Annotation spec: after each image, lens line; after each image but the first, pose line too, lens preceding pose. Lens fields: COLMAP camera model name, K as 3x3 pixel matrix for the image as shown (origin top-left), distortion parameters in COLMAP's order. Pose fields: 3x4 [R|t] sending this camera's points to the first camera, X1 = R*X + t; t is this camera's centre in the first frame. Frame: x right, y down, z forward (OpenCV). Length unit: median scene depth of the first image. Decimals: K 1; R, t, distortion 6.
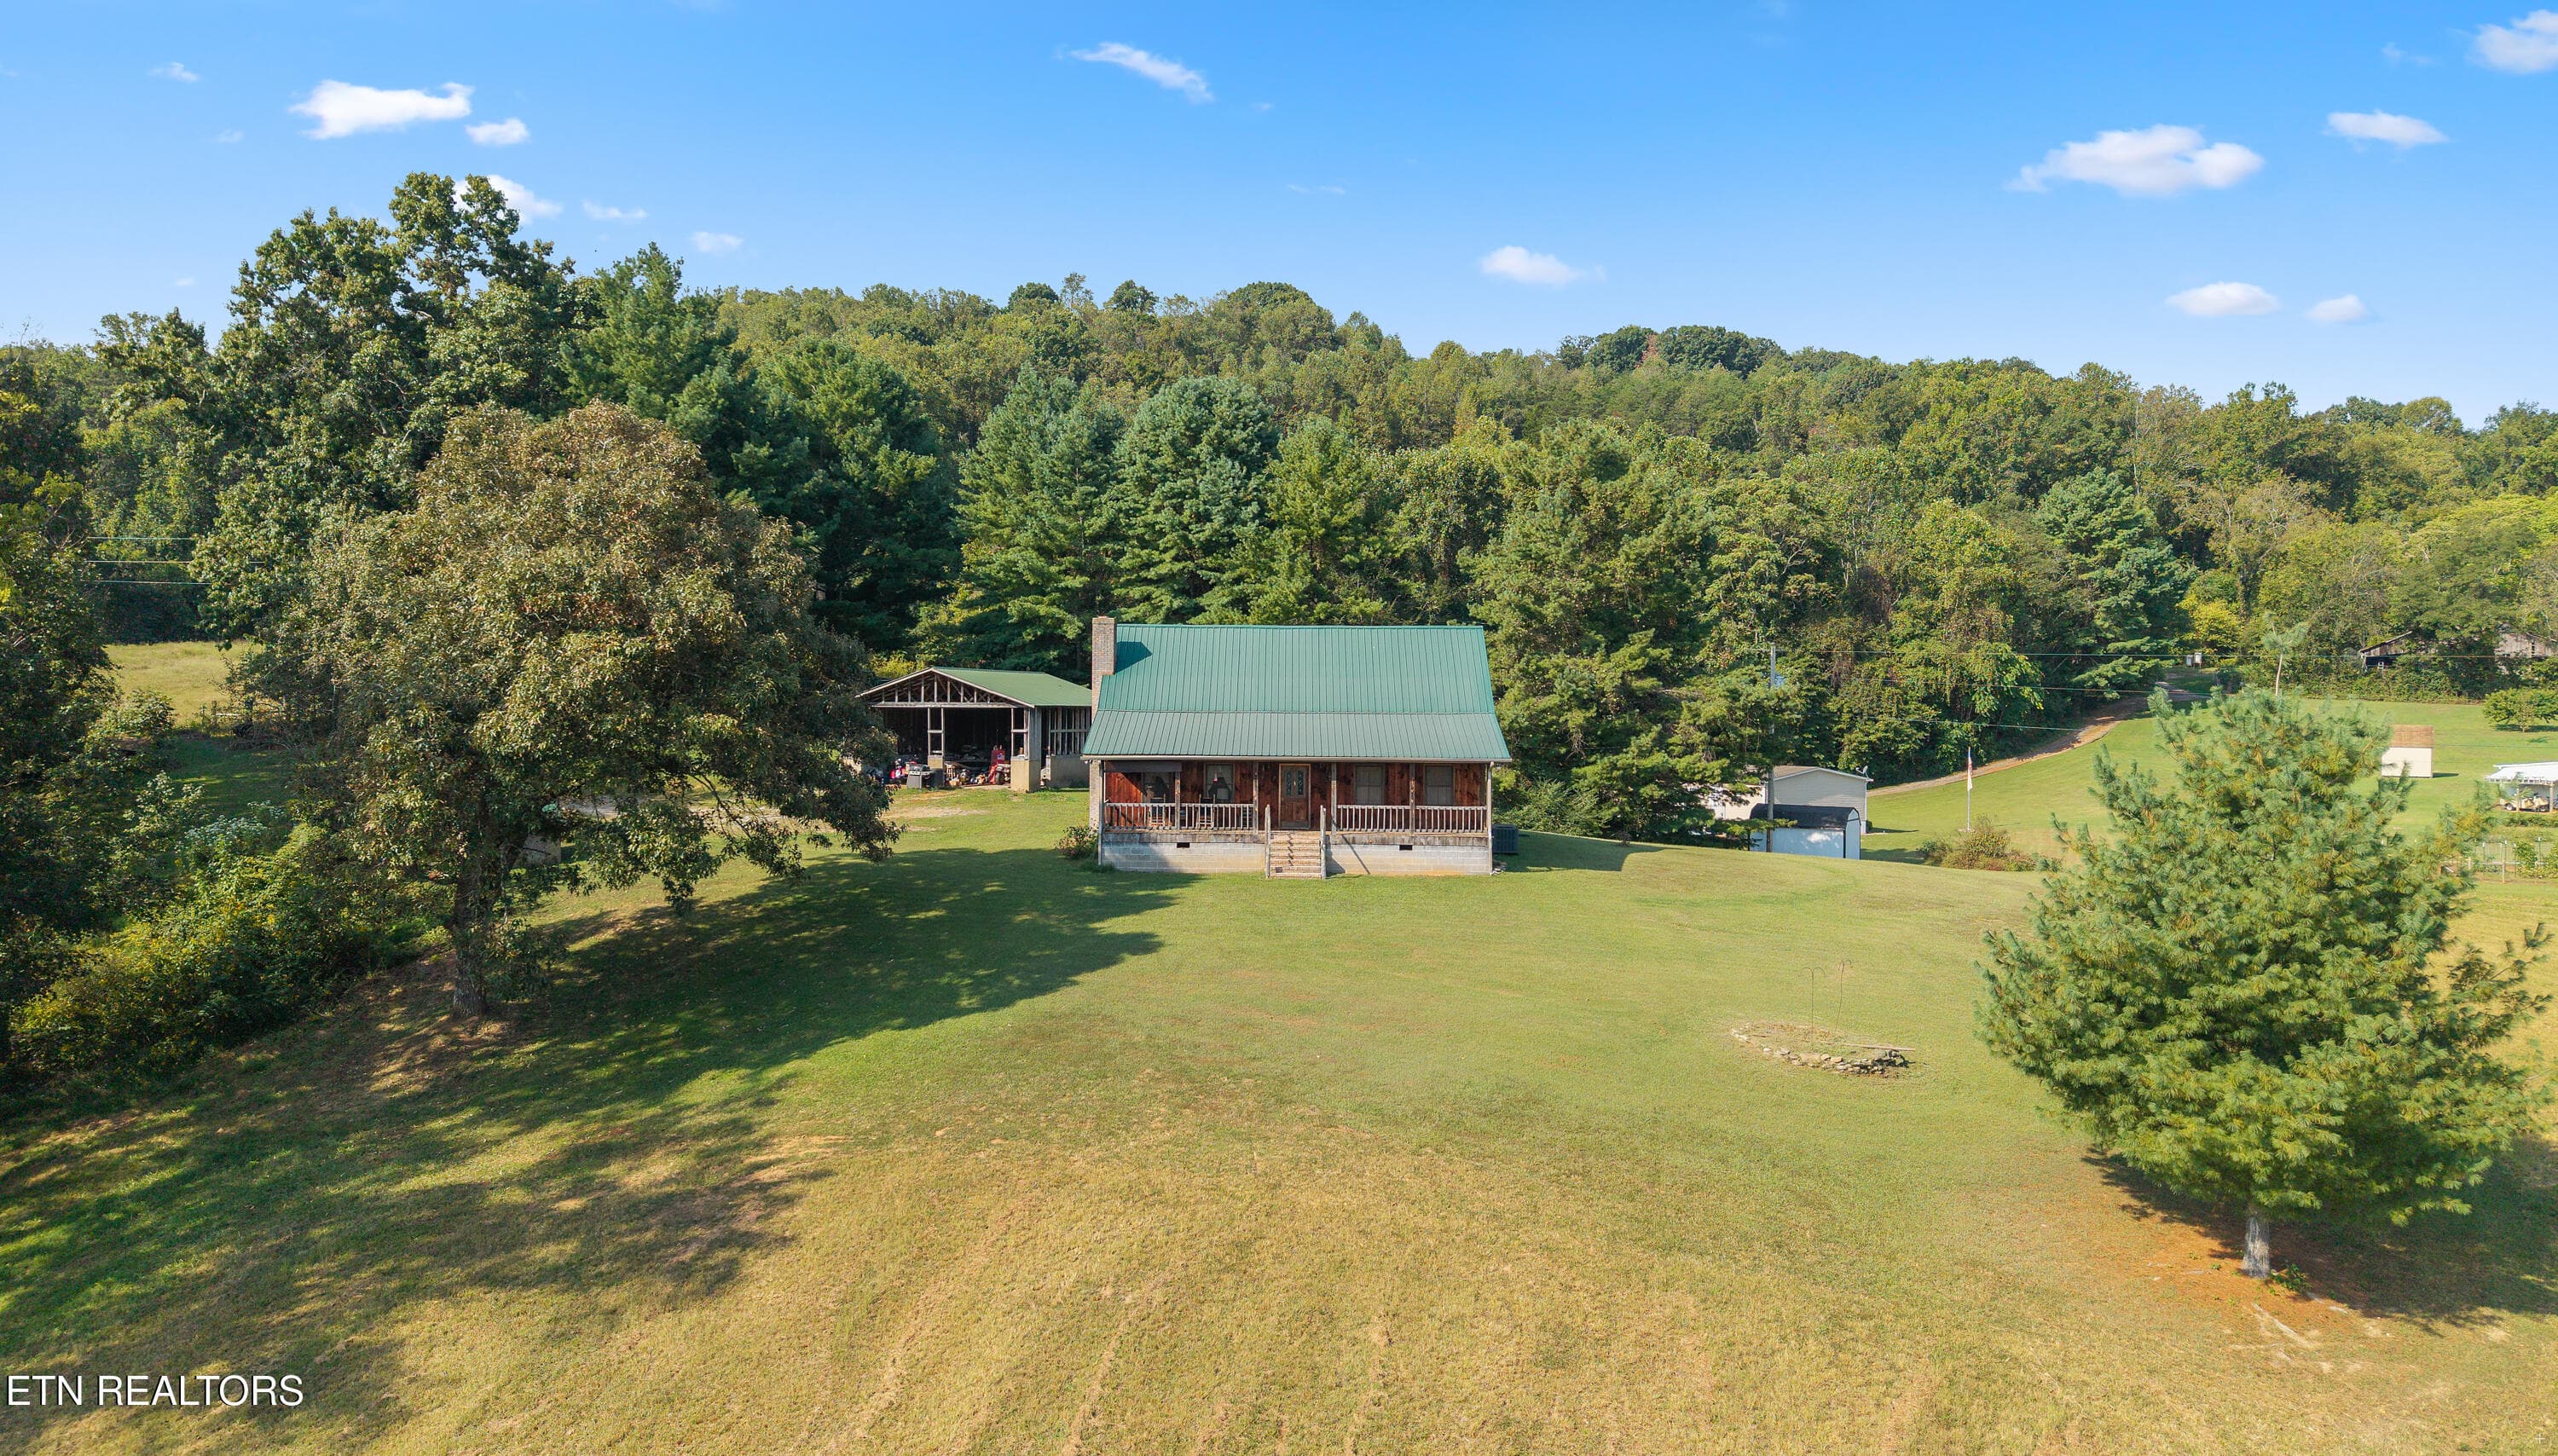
lens RADIAL K [[1775.6, 0, 1222.4], [0, 1775.6, 722.5], [0, 0, 1]] dist [-0.025388, 0.025053]
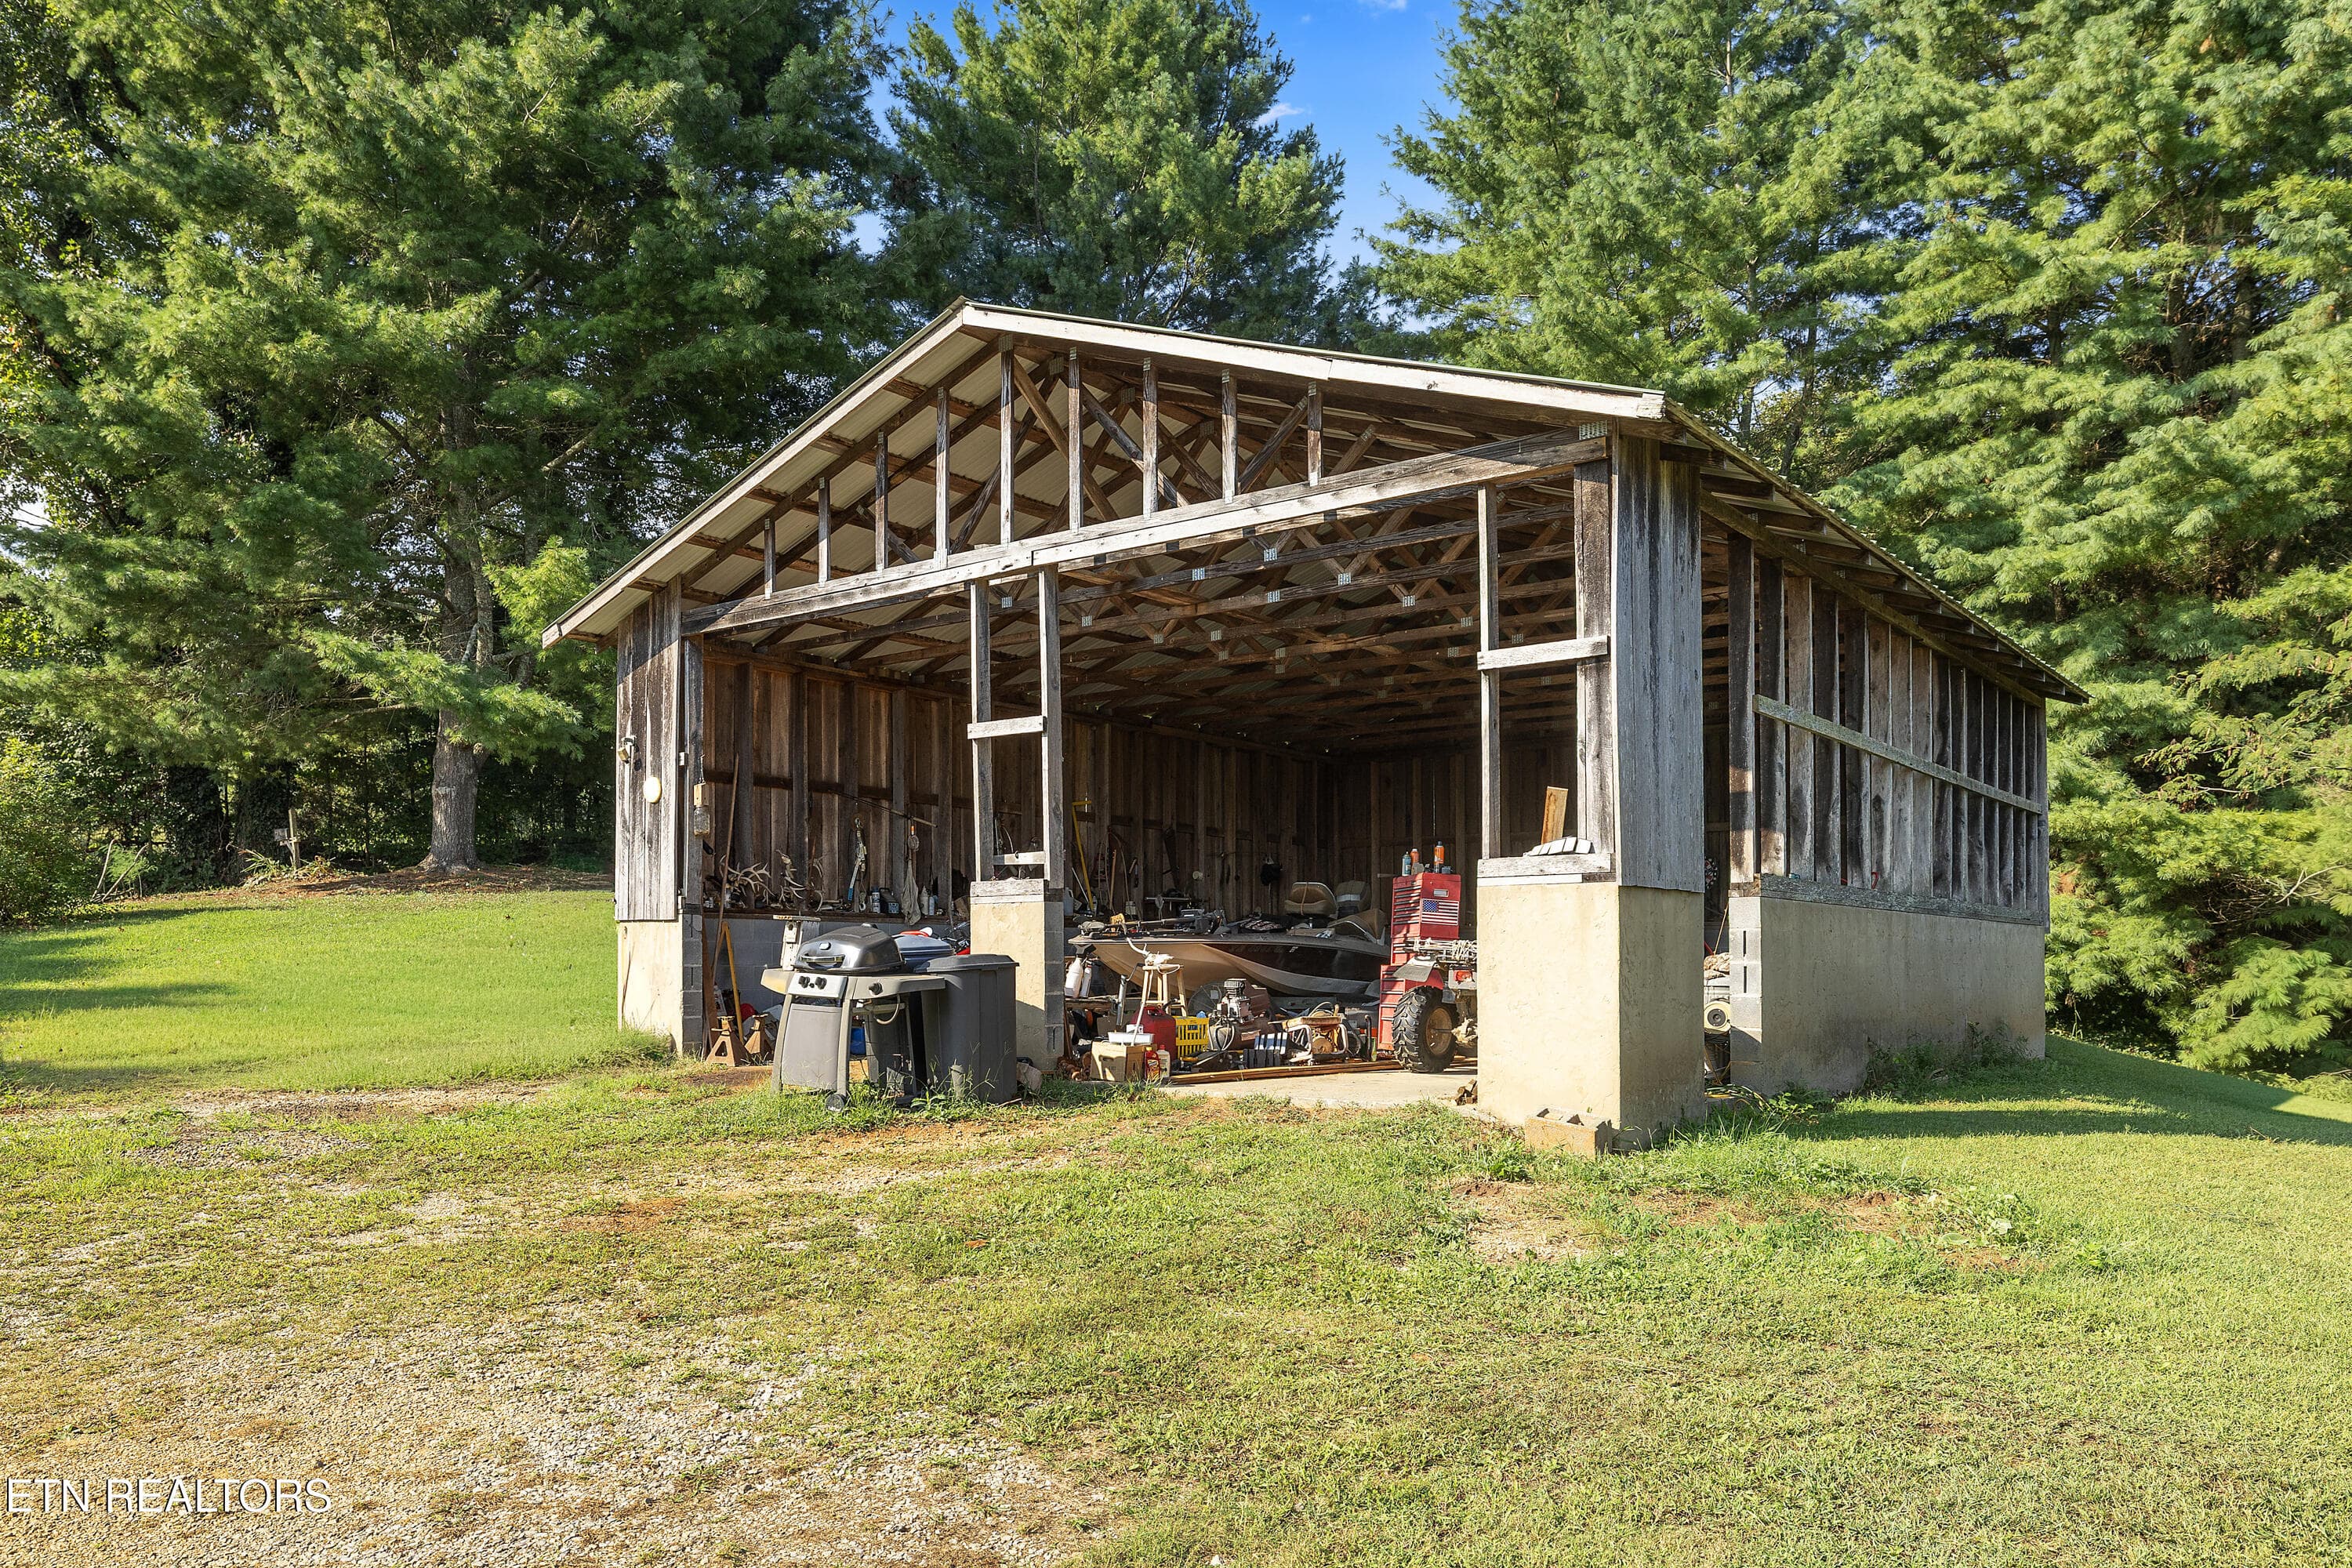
lens RADIAL K [[1728.0, 0, 1176.0], [0, 1728.0, 784.0], [0, 0, 1]] dist [0.000445, 0.000142]
pose [[0.943061, -0.041378, -0.330037, -0.077402], [0.001570, 0.992775, -0.119982, 0.023020], [0.332617, 0.112632, 0.936312, 0.689569]]
